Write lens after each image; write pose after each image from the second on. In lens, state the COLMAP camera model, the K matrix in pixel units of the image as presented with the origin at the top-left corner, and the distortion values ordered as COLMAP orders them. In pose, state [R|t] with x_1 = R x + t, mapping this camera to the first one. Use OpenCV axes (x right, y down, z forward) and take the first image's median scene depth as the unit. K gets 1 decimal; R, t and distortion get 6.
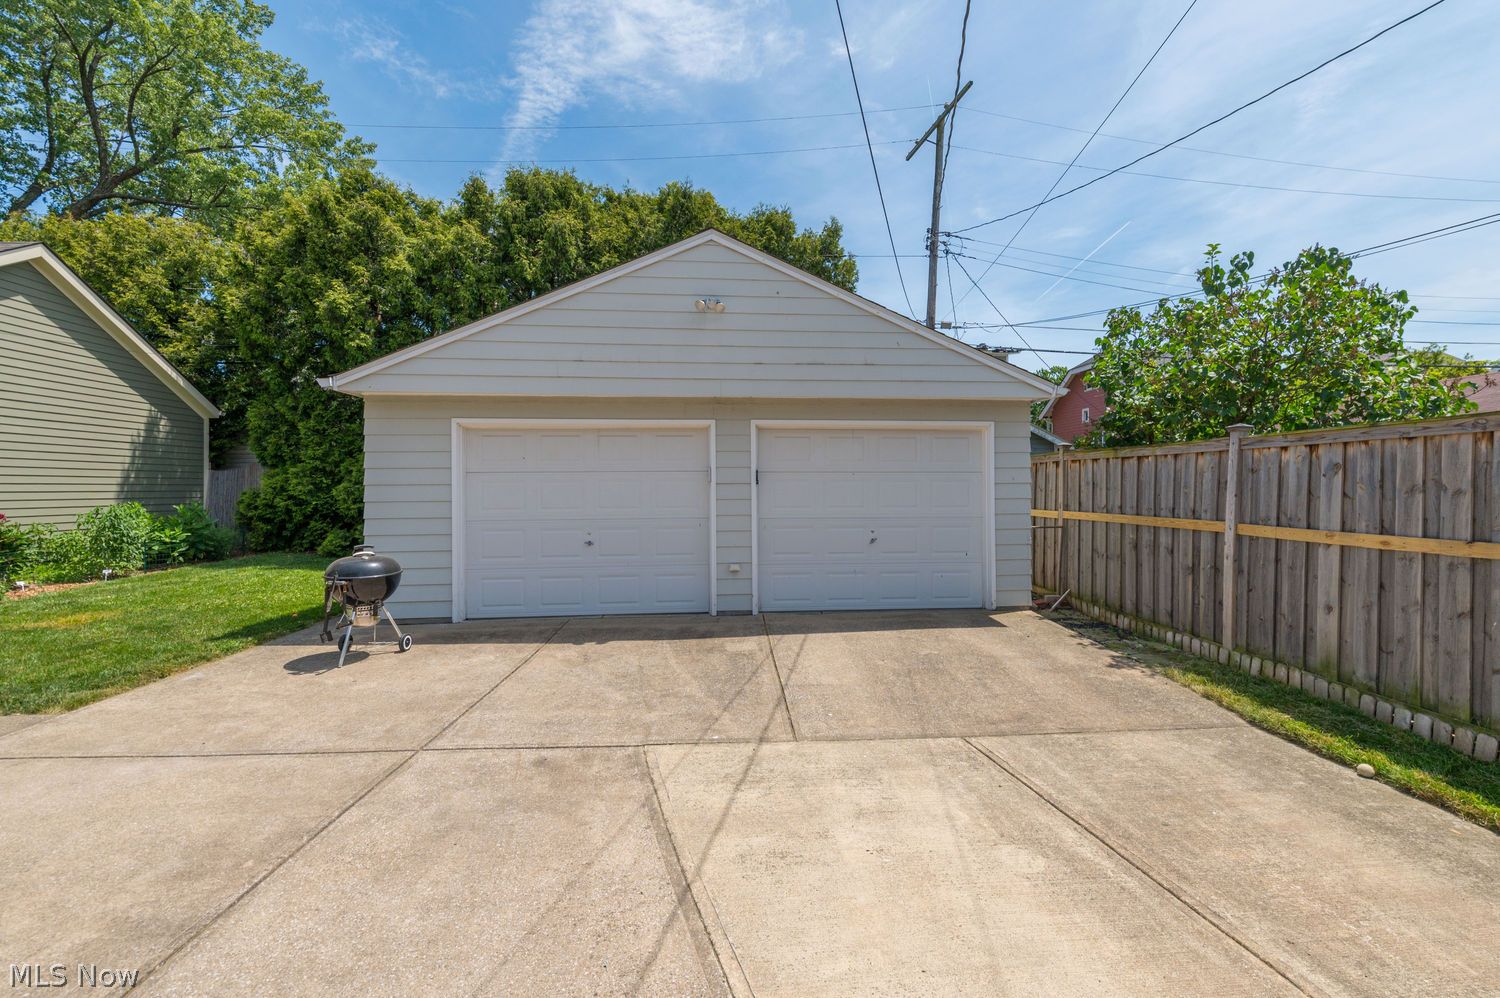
lens RADIAL K [[593.8, 0, 761.2], [0, 593.8, 488.4], [0, 0, 1]] dist [0.022584, -0.006891]
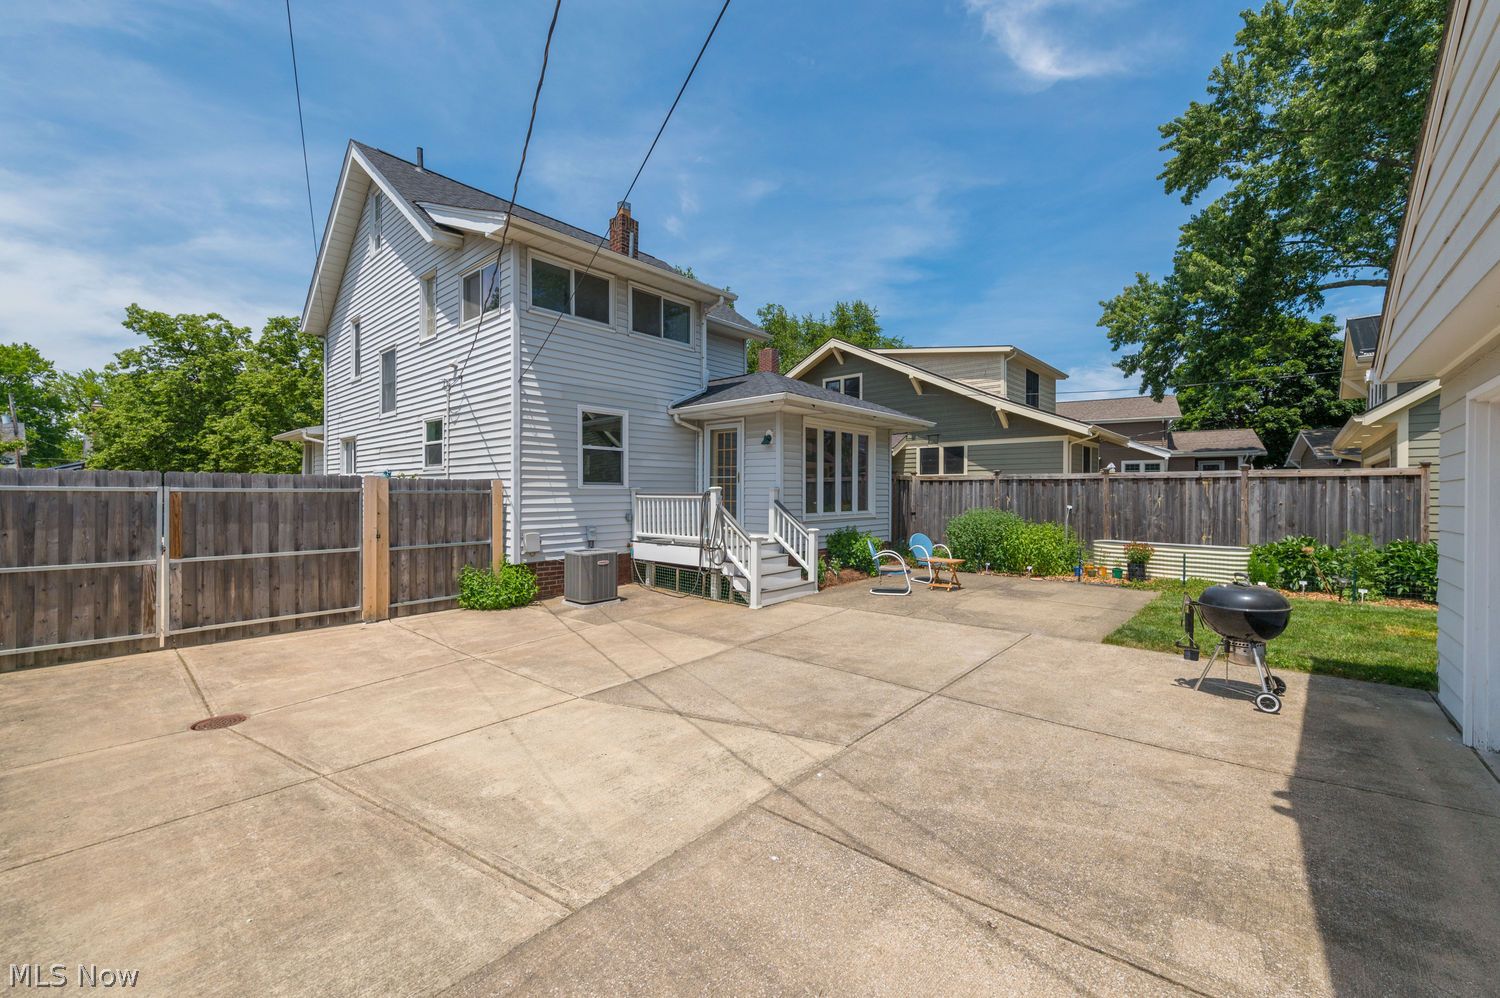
lens RADIAL K [[585.3, 0, 750.0], [0, 585.3, 499.0], [0, 0, 1]] dist [-0.000082, -0.000095]
pose [[-0.720660, 0.001968, -0.693286, 0.659587], [-0.006113, 0.999939, 0.009193, -0.022746], [0.693262, 0.010863, -0.720604, 1.637267]]
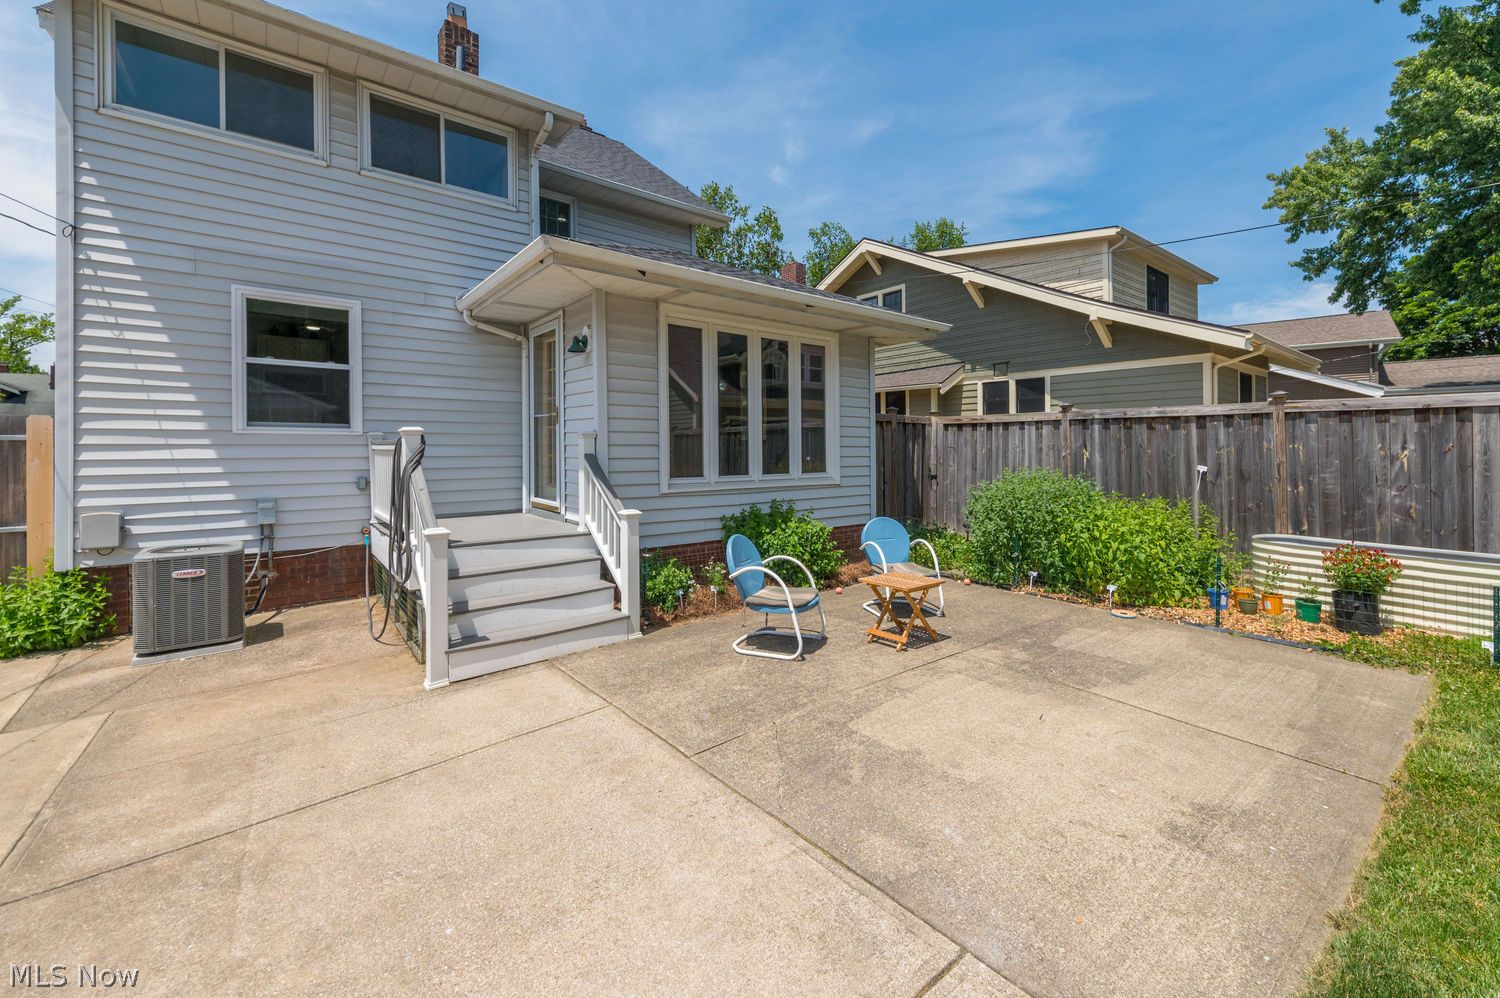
lens RADIAL K [[609.7, 0, 760.0], [0, 609.7, 444.8], [0, 0, 1]] dist [0.015944, -0.007354]
pose [[-0.821206, -0.008754, -0.570564, -0.827333], [-0.006079, 0.999960, -0.006592, -0.008528], [0.570599, -0.001945, -0.821226, 1.252436]]
